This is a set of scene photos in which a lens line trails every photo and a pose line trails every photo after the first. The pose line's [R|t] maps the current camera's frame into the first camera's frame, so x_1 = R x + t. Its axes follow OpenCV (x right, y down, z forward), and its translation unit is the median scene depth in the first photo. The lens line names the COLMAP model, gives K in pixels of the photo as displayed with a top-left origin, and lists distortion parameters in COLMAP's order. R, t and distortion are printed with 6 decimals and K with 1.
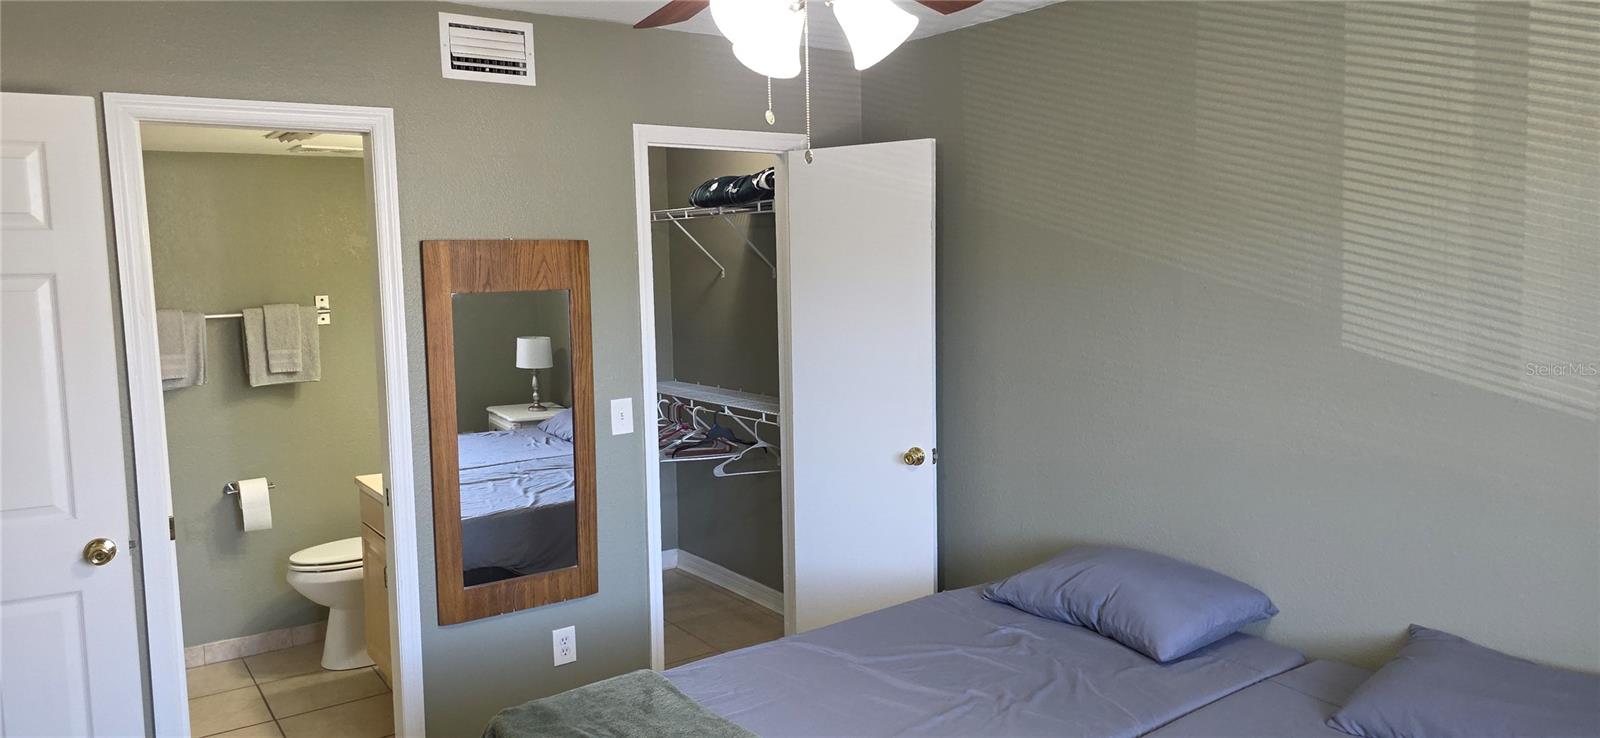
lens RADIAL K [[1050.2, 0, 792.0], [0, 1050.2, 360.8], [0, 0, 1]] dist [0.077897, -0.077771]
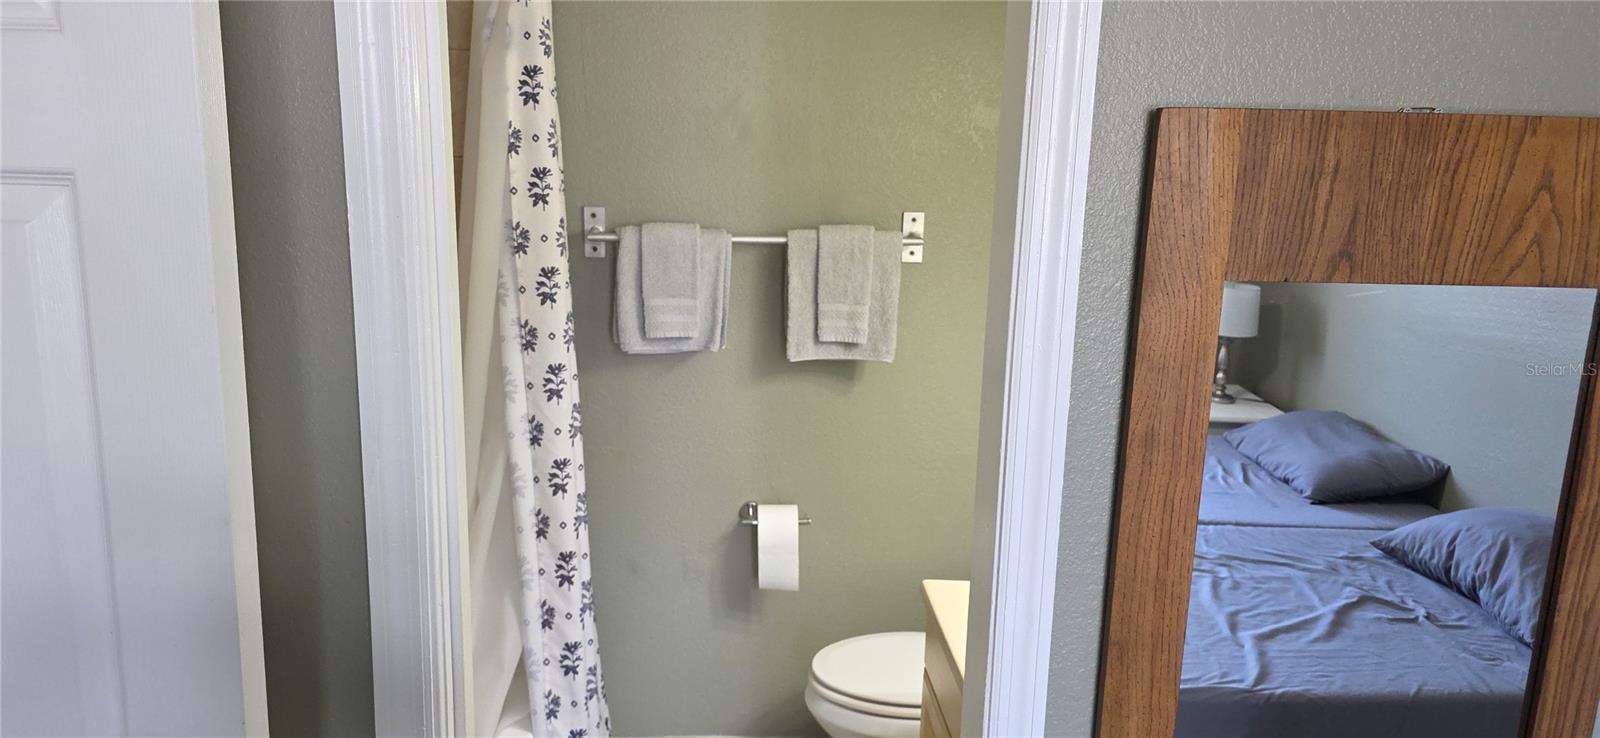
lens RADIAL K [[1050.2, 0, 792.0], [0, 1050.2, 360.8], [0, 0, 1]] dist [0.077897, -0.077771]
pose [[0.841761, 0.149856, -0.518634, -0.199571], [-0.095772, 0.986914, 0.129722, -0.052217], [0.531286, -0.059524, 0.845099, 0.501944]]
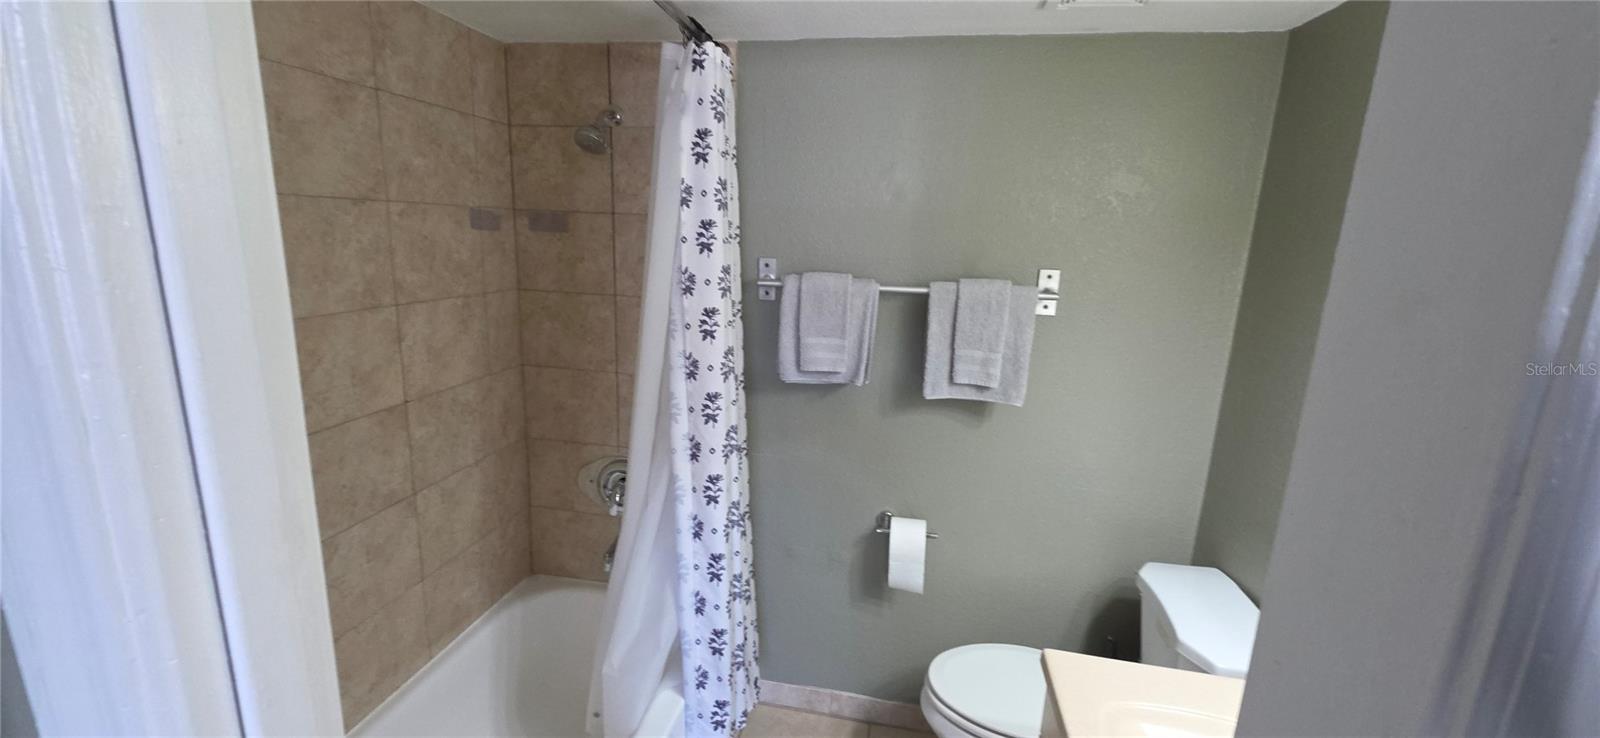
lens RADIAL K [[624.0, 0, 801.0], [0, 624.0, 363.5], [0, 0, 1]] dist [0.000789, 0.000004]
pose [[0.692864, 0.197028, -0.693627, -0.291399], [-0.122345, 0.980120, 0.156197, -0.048984], [0.710613, -0.023362, 0.703195, 0.666169]]
